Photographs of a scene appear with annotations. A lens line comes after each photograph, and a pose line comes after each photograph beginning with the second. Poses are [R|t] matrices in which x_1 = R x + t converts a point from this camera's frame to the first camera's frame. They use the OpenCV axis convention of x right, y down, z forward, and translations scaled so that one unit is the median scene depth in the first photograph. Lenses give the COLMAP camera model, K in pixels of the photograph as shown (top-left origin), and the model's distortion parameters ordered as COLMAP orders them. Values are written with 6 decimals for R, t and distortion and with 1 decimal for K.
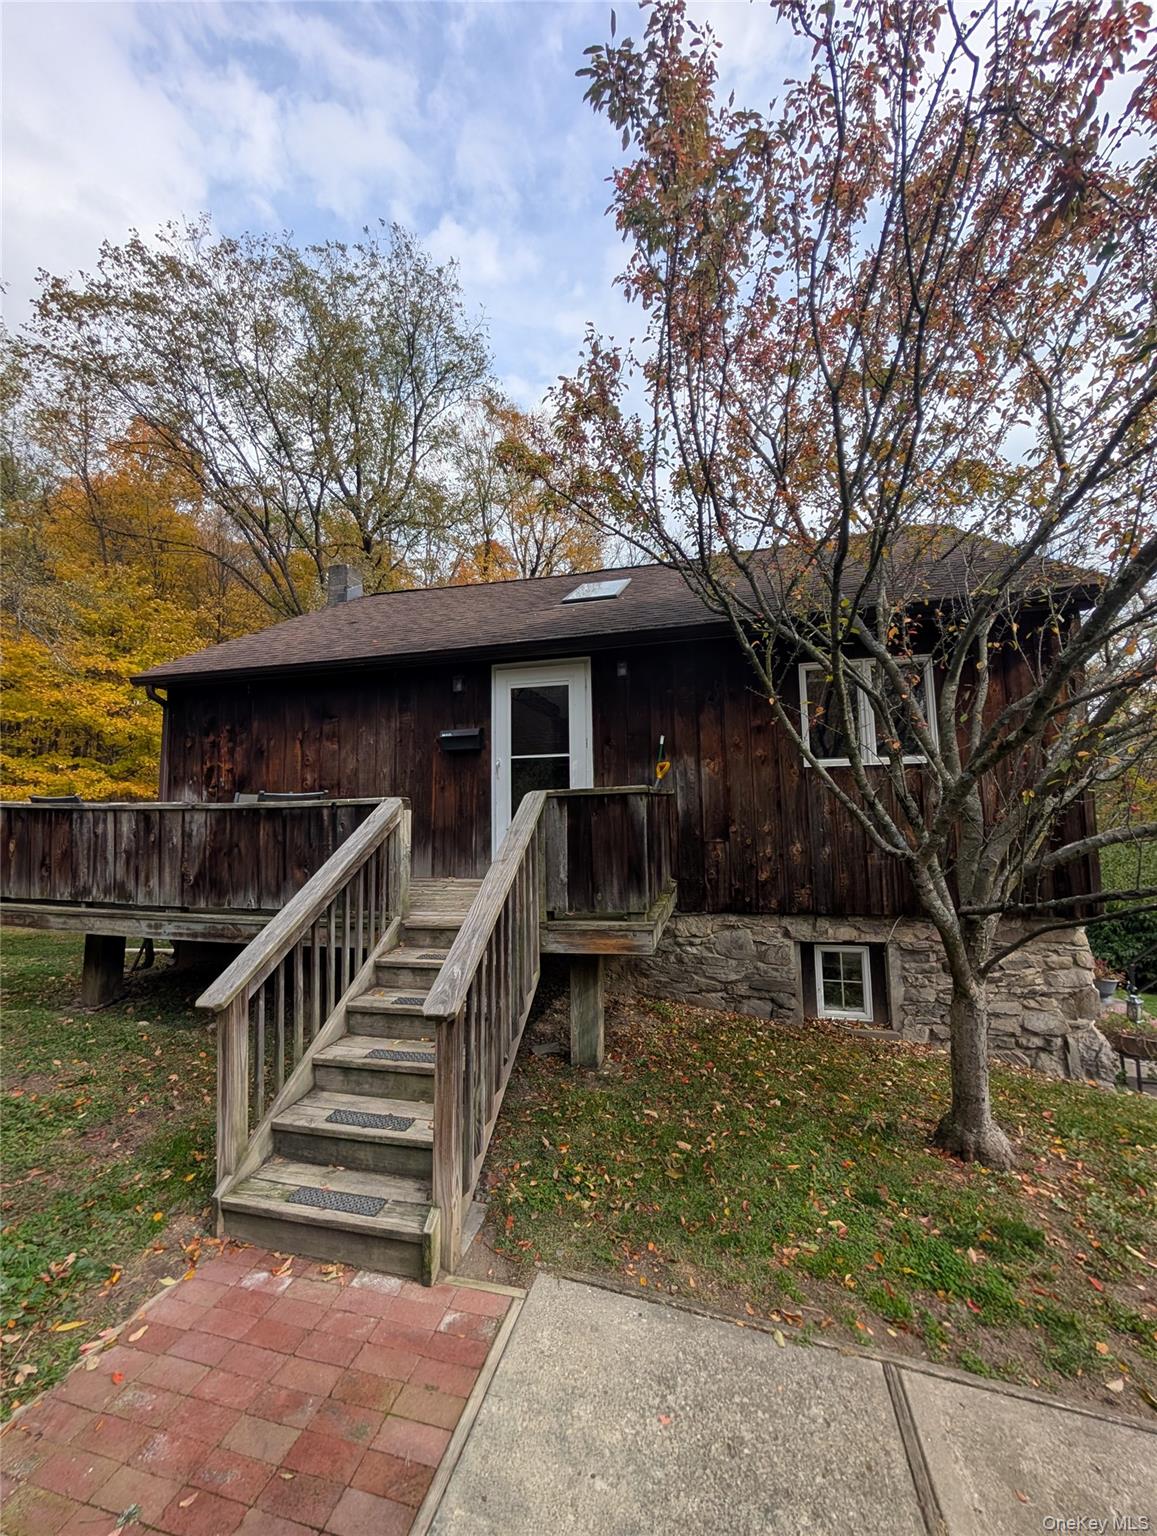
lens RADIAL K [[574.1, 0, 571.1], [0, 574.1, 766.1], [0, 0, 1]] dist [0.001513, 0.000102]
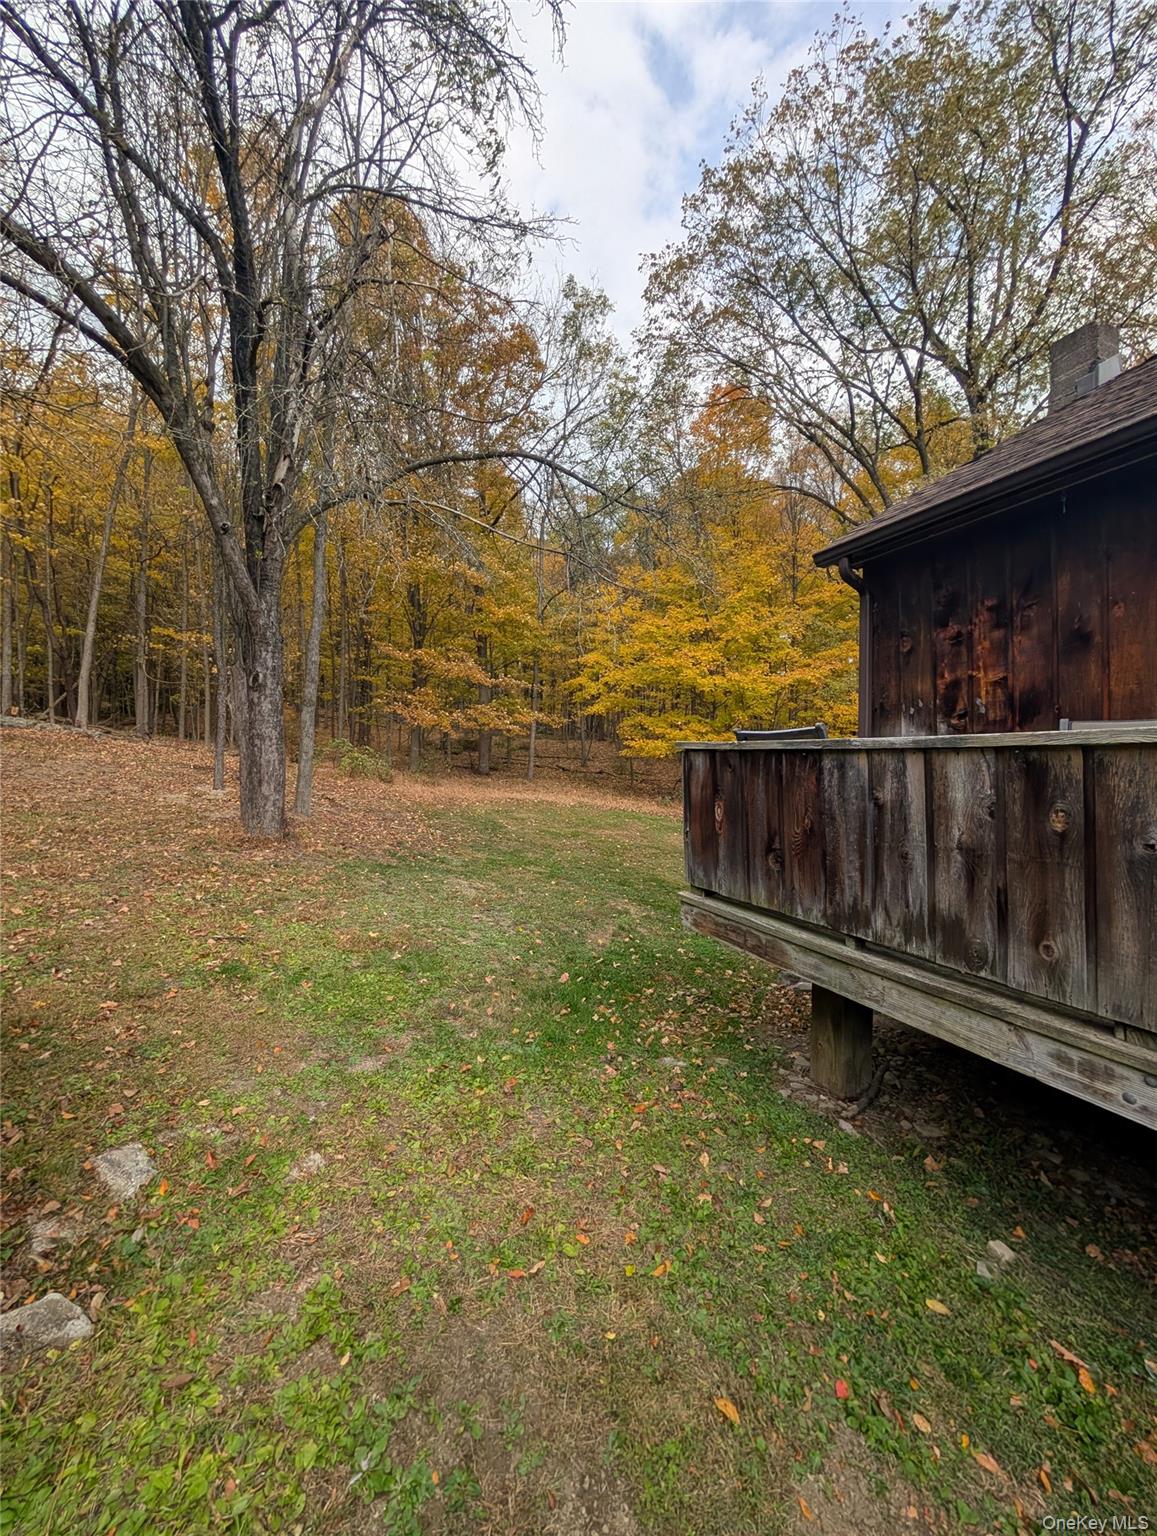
lens RADIAL K [[574.1, 0, 571.1], [0, 574.1, 766.1], [0, 0, 1]] dist [0.001513, 0.000102]
pose [[0.638026, 0.011676, -0.769926, -0.443233], [0.048463, 0.997294, 0.055285, 0.036101], [0.768488, -0.072586, 0.635734, 0.362570]]
